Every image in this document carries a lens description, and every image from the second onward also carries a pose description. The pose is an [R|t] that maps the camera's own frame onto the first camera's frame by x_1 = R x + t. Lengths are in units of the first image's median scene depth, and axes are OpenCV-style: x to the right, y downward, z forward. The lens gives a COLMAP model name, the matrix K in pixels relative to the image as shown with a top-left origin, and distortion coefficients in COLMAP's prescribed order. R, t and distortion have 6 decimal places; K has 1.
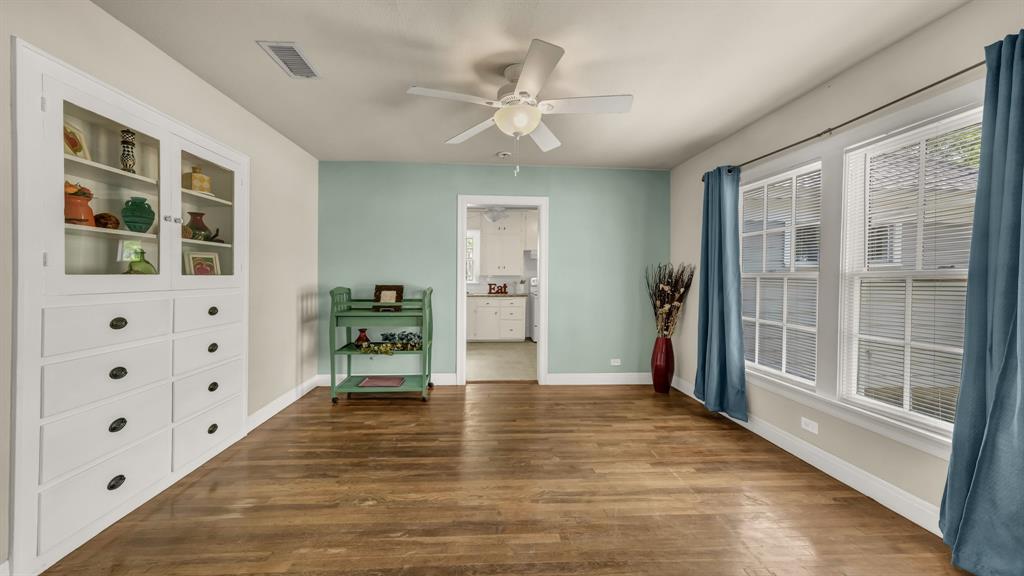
lens RADIAL K [[350.3, 0, 501.7], [0, 350.3, 278.9], [0, 0, 1]] dist [-0.000581, 0.000006]
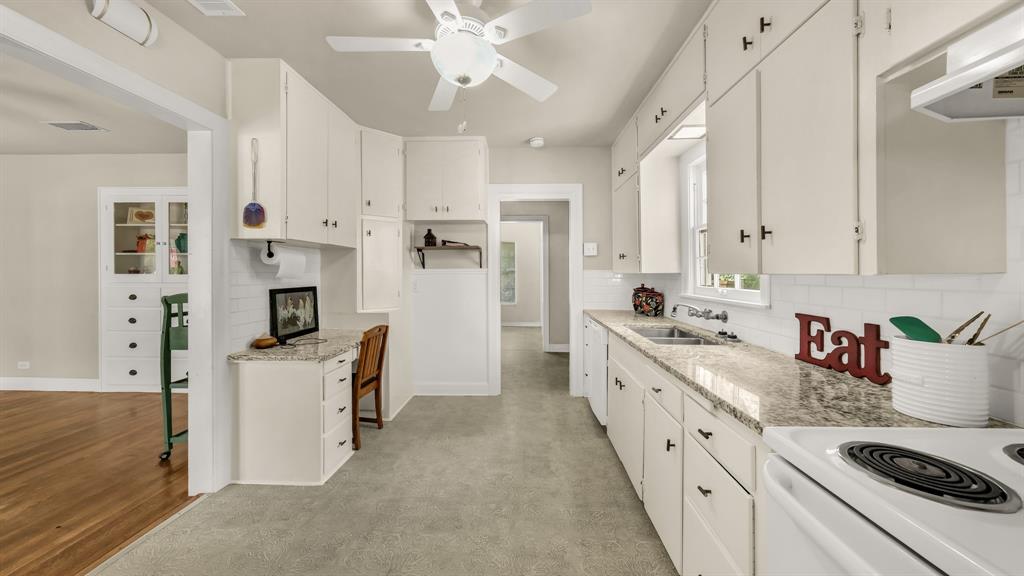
lens RADIAL K [[352.7, 0, 514.7], [0, 352.7, 273.8], [0, 0, 1]] dist [-0.000087, -0.000038]
pose [[-0.093155, -0.005778, -0.995635, 0.201740], [-0.011922, 0.999918, -0.004687, -0.007936], [0.995580, 0.011433, -0.093216, 0.869797]]
